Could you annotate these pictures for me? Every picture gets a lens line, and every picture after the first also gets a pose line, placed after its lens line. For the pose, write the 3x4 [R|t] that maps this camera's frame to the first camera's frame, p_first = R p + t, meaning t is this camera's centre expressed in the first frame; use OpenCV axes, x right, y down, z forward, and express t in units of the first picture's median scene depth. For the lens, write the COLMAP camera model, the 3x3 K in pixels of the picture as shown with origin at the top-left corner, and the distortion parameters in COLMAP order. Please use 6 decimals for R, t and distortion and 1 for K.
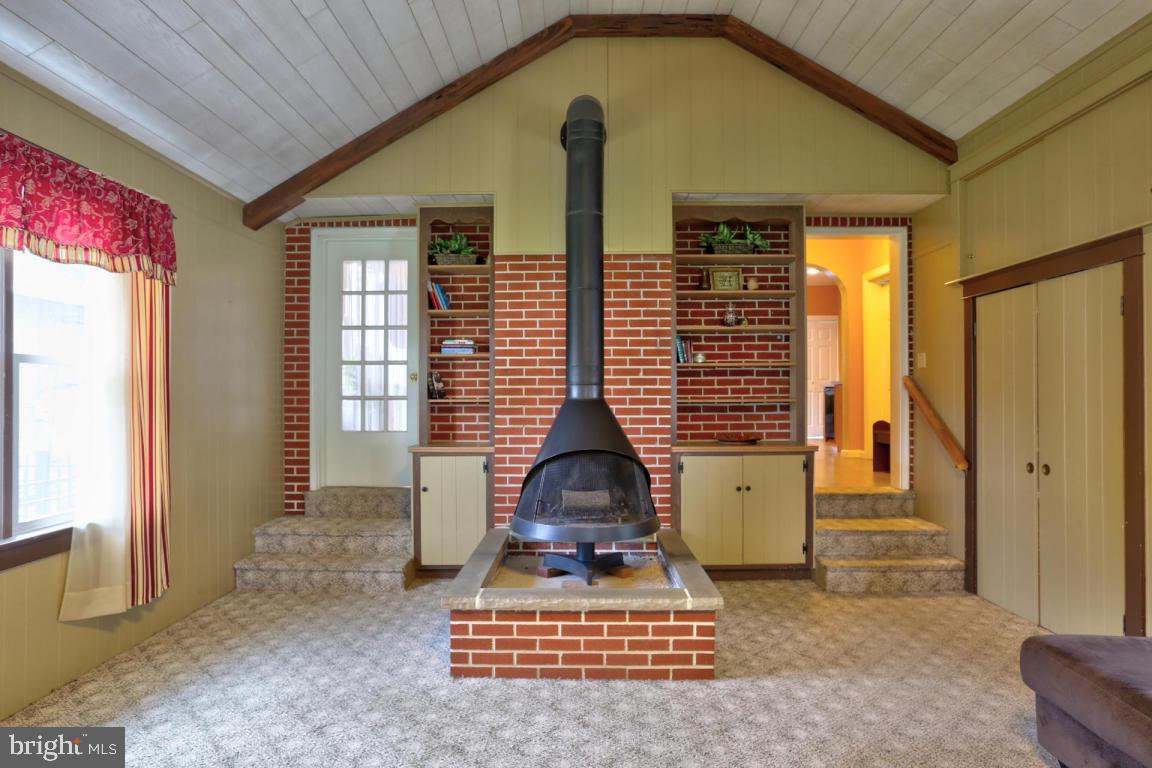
lens RADIAL K [[657.0, 0, 574.8], [0, 657.0, 386.7], [0, 0, 1]] dist [-0.064413, 0.034962]
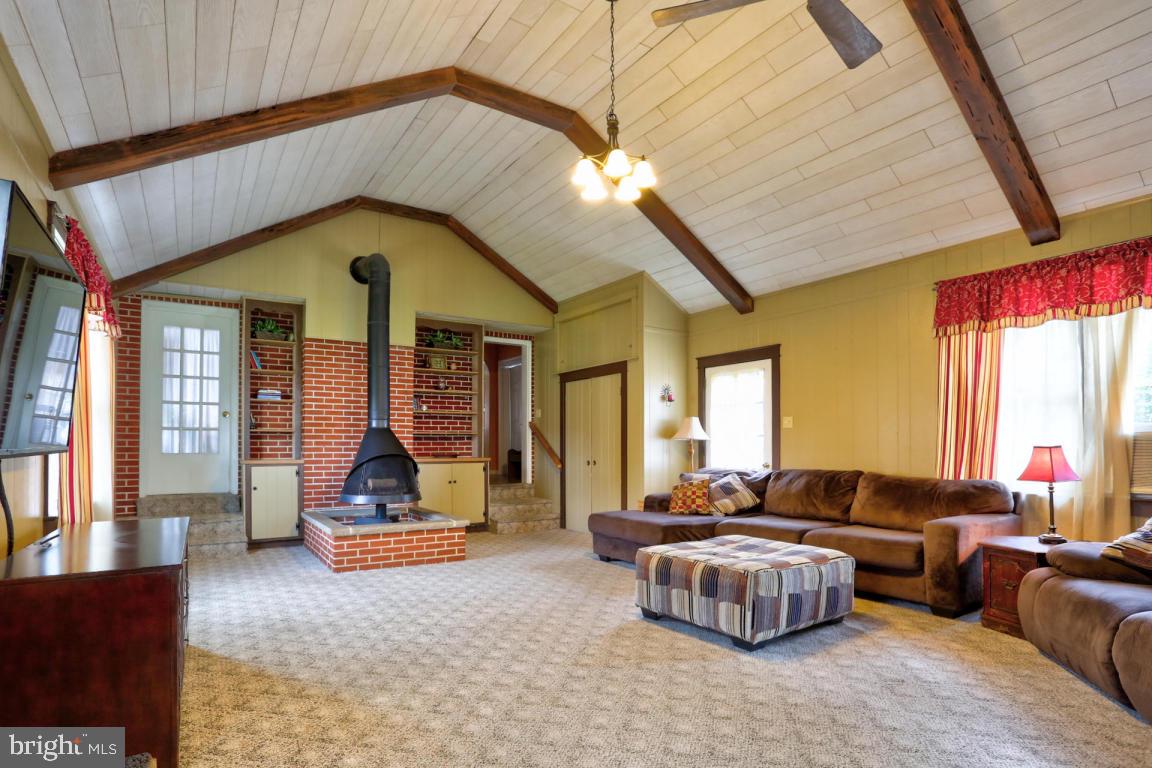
lens RADIAL K [[580.4, 0, 556.5], [0, 580.4, 428.8], [0, 0, 1]] dist [-0.067534, 0.021260]
pose [[0.837219, 0.018051, 0.546569, -0.365940], [-0.007778, 0.999747, -0.021104, 0.042105], [-0.546812, 0.013418, 0.837148, -0.472162]]
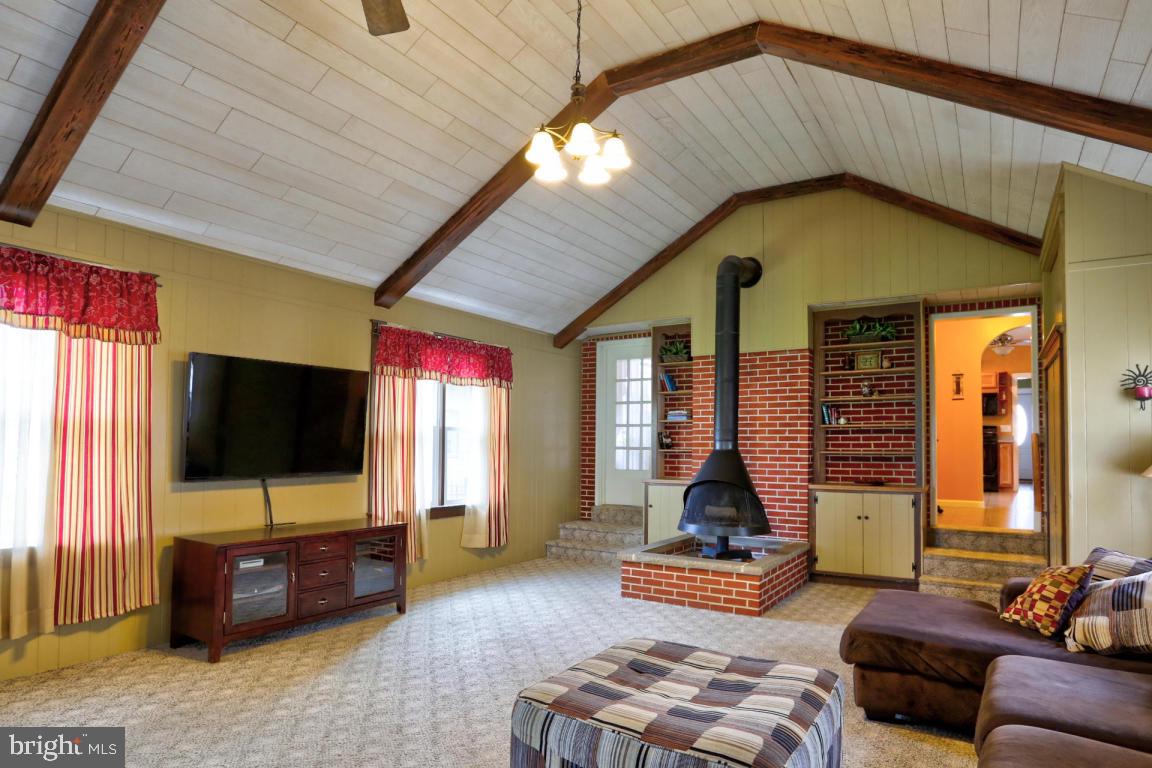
lens RADIAL K [[657.0, 0, 575.3], [0, 657.0, 406.2], [0, 0, 1]] dist [-0.064413, 0.034962]
pose [[0.848361, -0.022600, -0.528936, 0.463099], [-0.003306, 0.998843, -0.047980, -0.008035], [0.529408, 0.042453, 0.847305, -0.456238]]
